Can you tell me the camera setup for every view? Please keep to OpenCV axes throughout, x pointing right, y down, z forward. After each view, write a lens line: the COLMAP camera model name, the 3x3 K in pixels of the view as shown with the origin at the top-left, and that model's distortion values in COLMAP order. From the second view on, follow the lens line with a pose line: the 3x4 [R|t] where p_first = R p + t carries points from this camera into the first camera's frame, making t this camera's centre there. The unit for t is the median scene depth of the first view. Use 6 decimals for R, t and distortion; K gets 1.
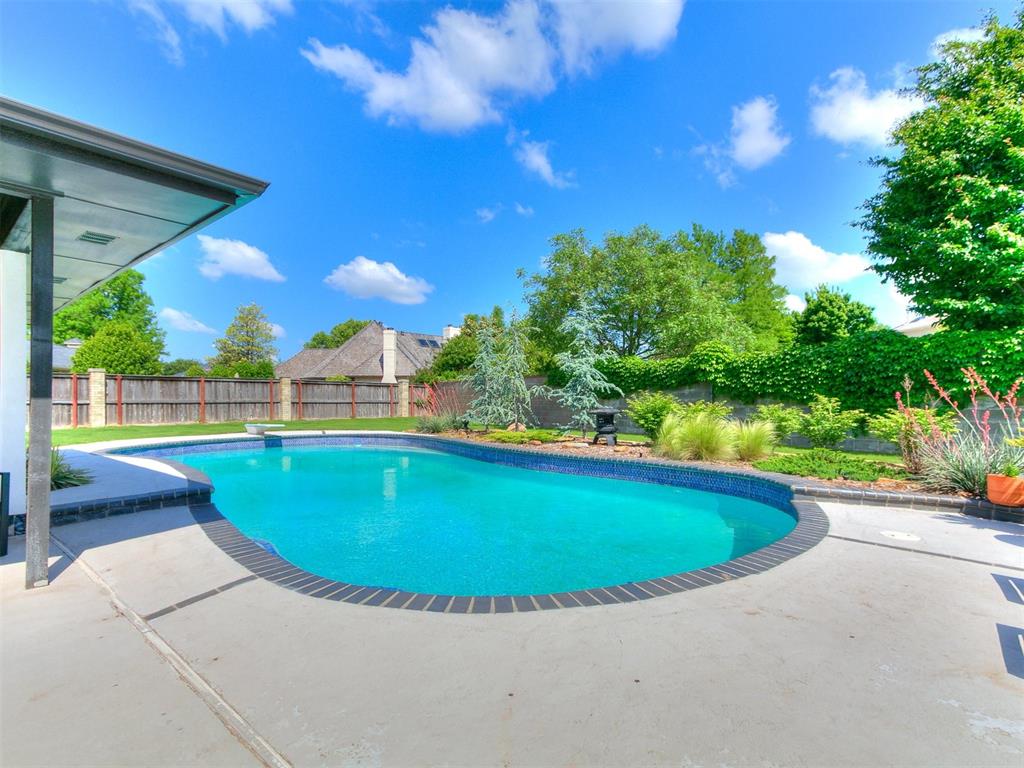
lens RADIAL K [[541.8, 0, 511.3], [0, 541.8, 414.5], [0, 0, 1]] dist [0.029885, 0.000329]
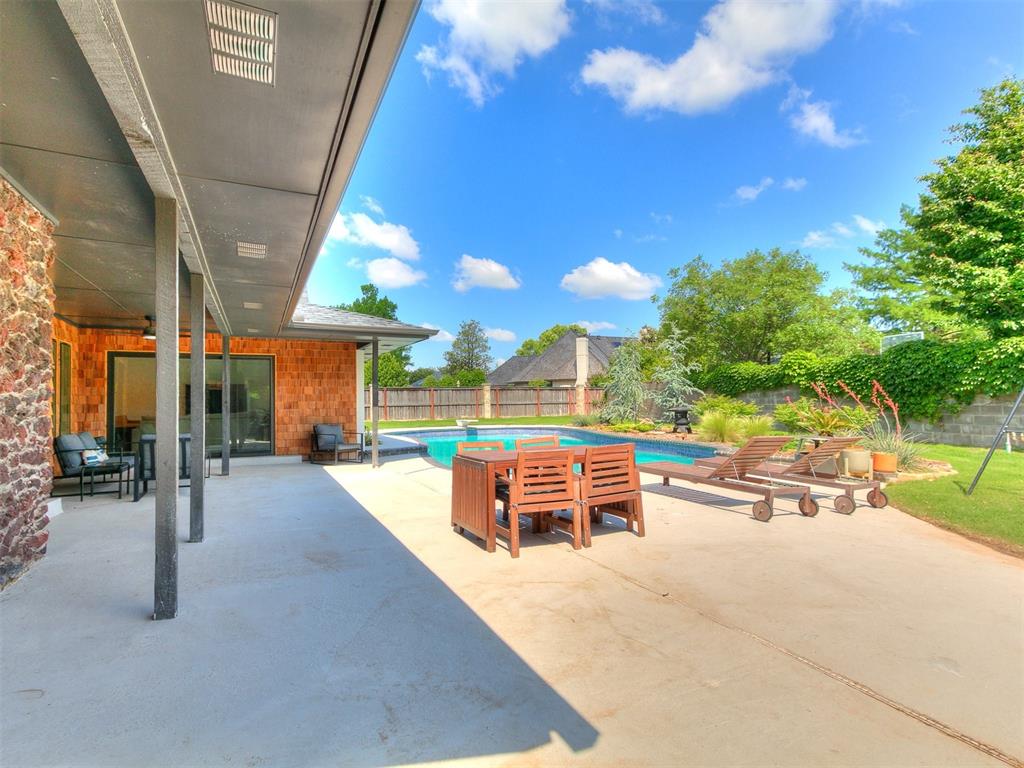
lens RADIAL K [[541.8, 0, 511.3], [0, 541.8, 414.5], [0, 0, 1]] dist [0.029885, 0.000329]
pose [[0.928635, -0.003978, -0.370973, 0.197687], [0.004456, 0.999990, 0.000433, 0.003659], [0.370968, -0.002055, 0.928644, -0.309926]]
